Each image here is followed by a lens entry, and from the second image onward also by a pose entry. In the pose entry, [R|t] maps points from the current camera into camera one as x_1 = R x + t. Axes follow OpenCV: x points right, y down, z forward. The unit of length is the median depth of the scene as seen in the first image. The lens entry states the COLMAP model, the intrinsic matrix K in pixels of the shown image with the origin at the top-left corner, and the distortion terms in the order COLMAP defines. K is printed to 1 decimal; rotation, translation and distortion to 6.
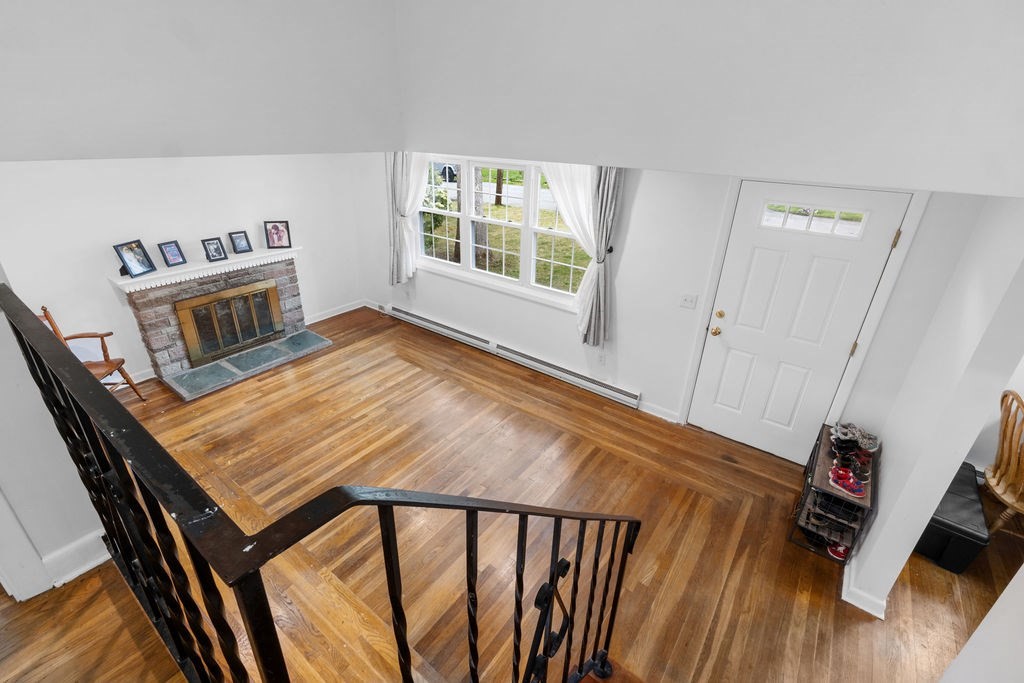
lens RADIAL K [[466.4, 0, 502.2], [0, 466.4, 331.5], [0, 0, 1]] dist [0.000869, 0.002891]
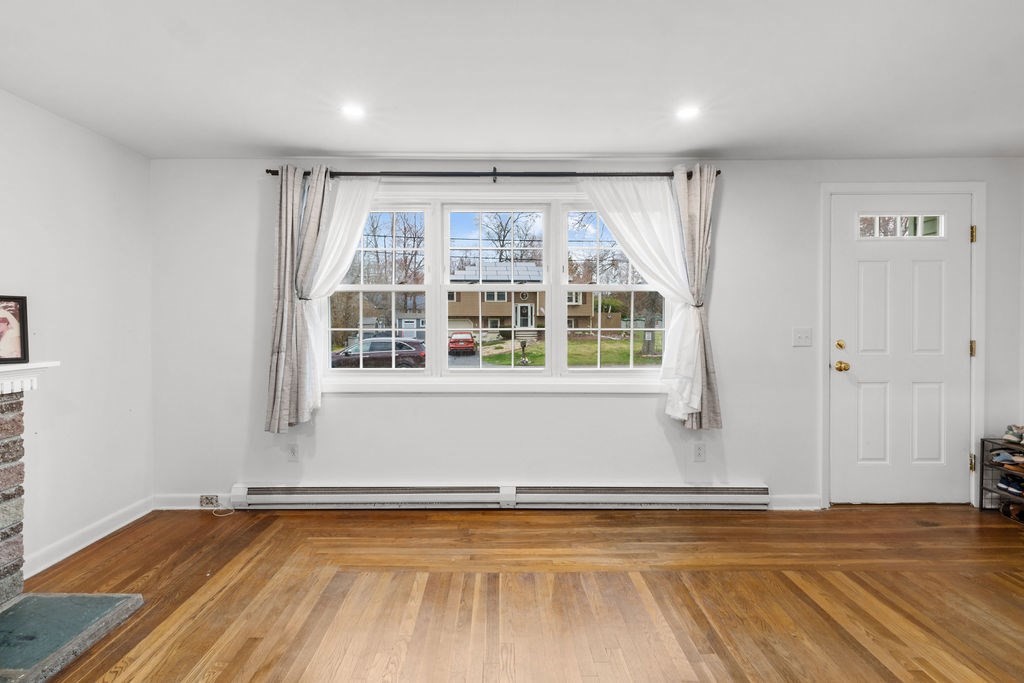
lens RADIAL K [[466.4, 0, 501.7], [0, 466.4, 319.8], [0, 0, 1]] dist [0.000869, 0.002891]
pose [[0.790967, -0.018385, 0.611582, -0.399870], [0.269559, 0.907789, -0.321335, 0.020874], [-0.549280, 0.419023, 0.722988, 0.516546]]
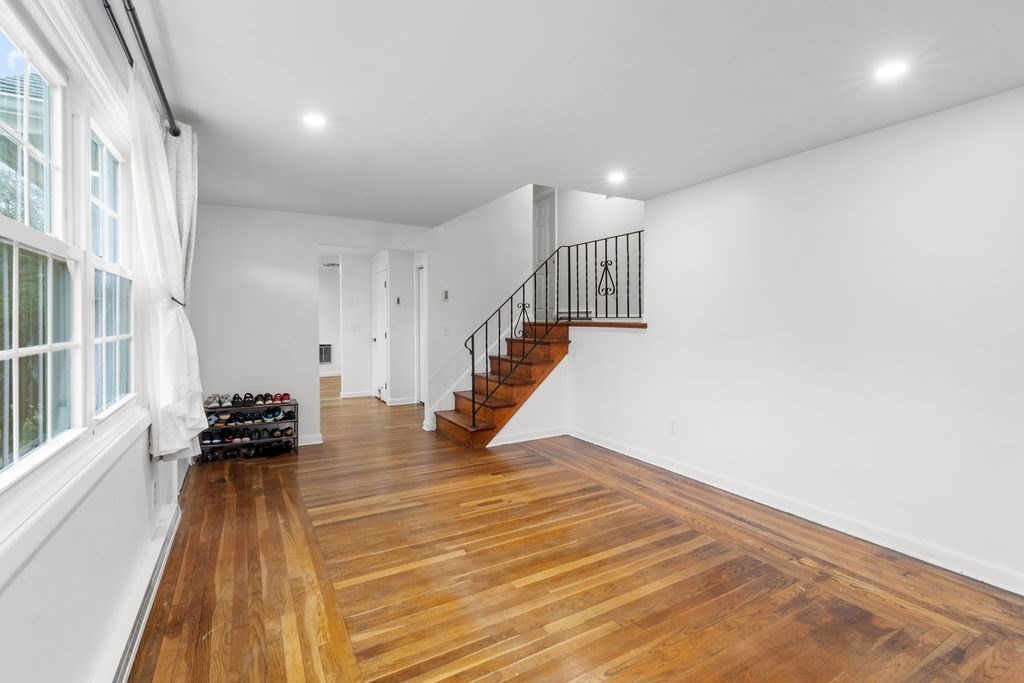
lens RADIAL K [[466.4, 0, 518.9], [0, 466.4, 321.3], [0, 0, 1]] dist [0.000869, 0.002891]
pose [[-0.929017, -0.018661, 0.369565, -0.337427], [0.141722, 0.904632, 0.401941, -0.251063], [-0.341821, 0.425786, -0.837774, 1.099770]]
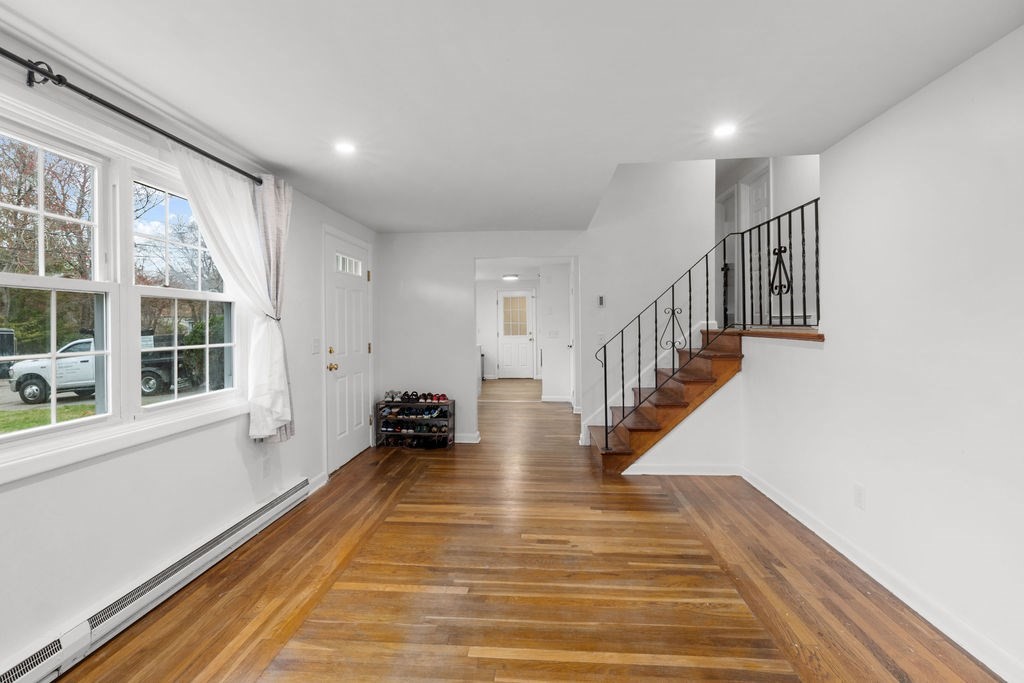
lens RADIAL K [[466.4, 0, 515.4], [0, 466.4, 320.3], [0, 0, 1]] dist [0.000869, 0.002891]
pose [[-0.557405, -0.009035, 0.830191, -0.505788], [0.346290, 0.906278, 0.242369, -0.159240], [-0.754574, 0.422585, -0.502036, 0.877152]]
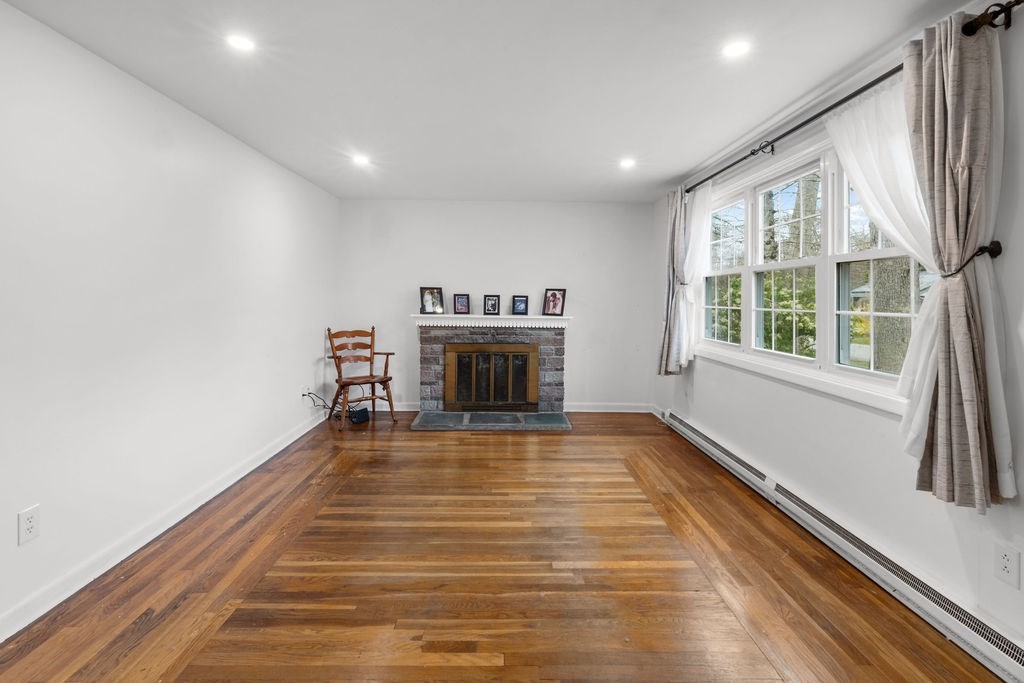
lens RADIAL K [[466.4, 0, 500.6], [0, 466.4, 299.6], [0, 0, 1]] dist [0.000869, 0.002891]
pose [[0.608870, -0.011376, -0.793188, 0.235547], [-0.330184, 0.905531, -0.266444, 0.087888], [0.721288, 0.424128, 0.547594, 0.402150]]
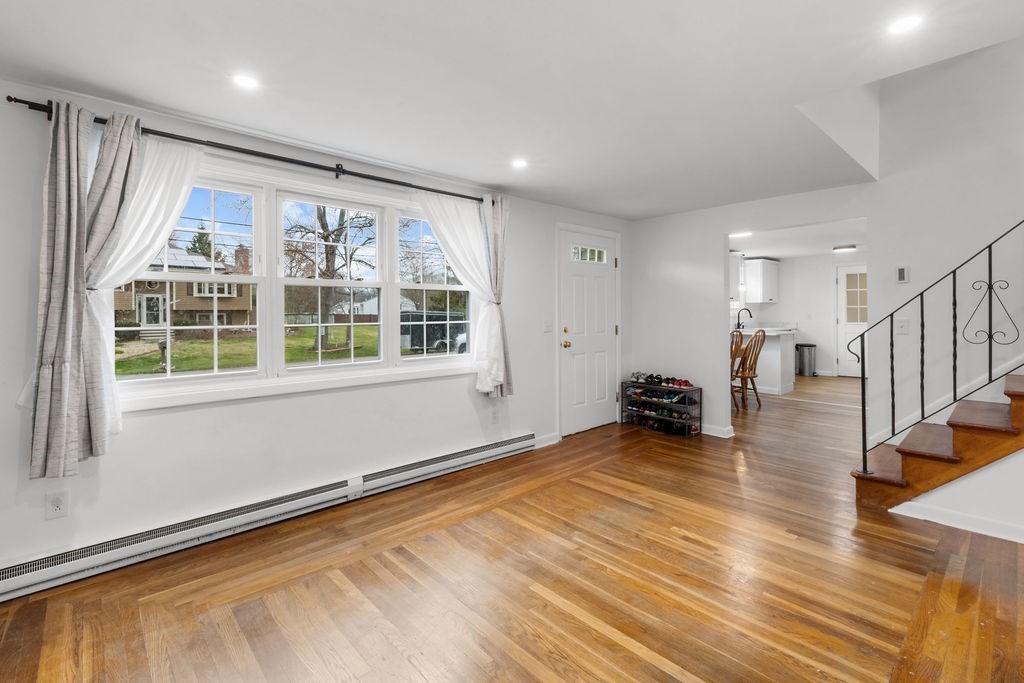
lens RADIAL K [[466.4, 0, 515.7], [0, 466.4, 313.0], [0, 0, 1]] dist [0.000869, 0.002891]
pose [[0.163801, -0.018750, 0.986315, -0.605268], [0.422005, 0.905050, -0.052879, -0.051896], [-0.891673, 0.424892, 0.156160, 0.662265]]
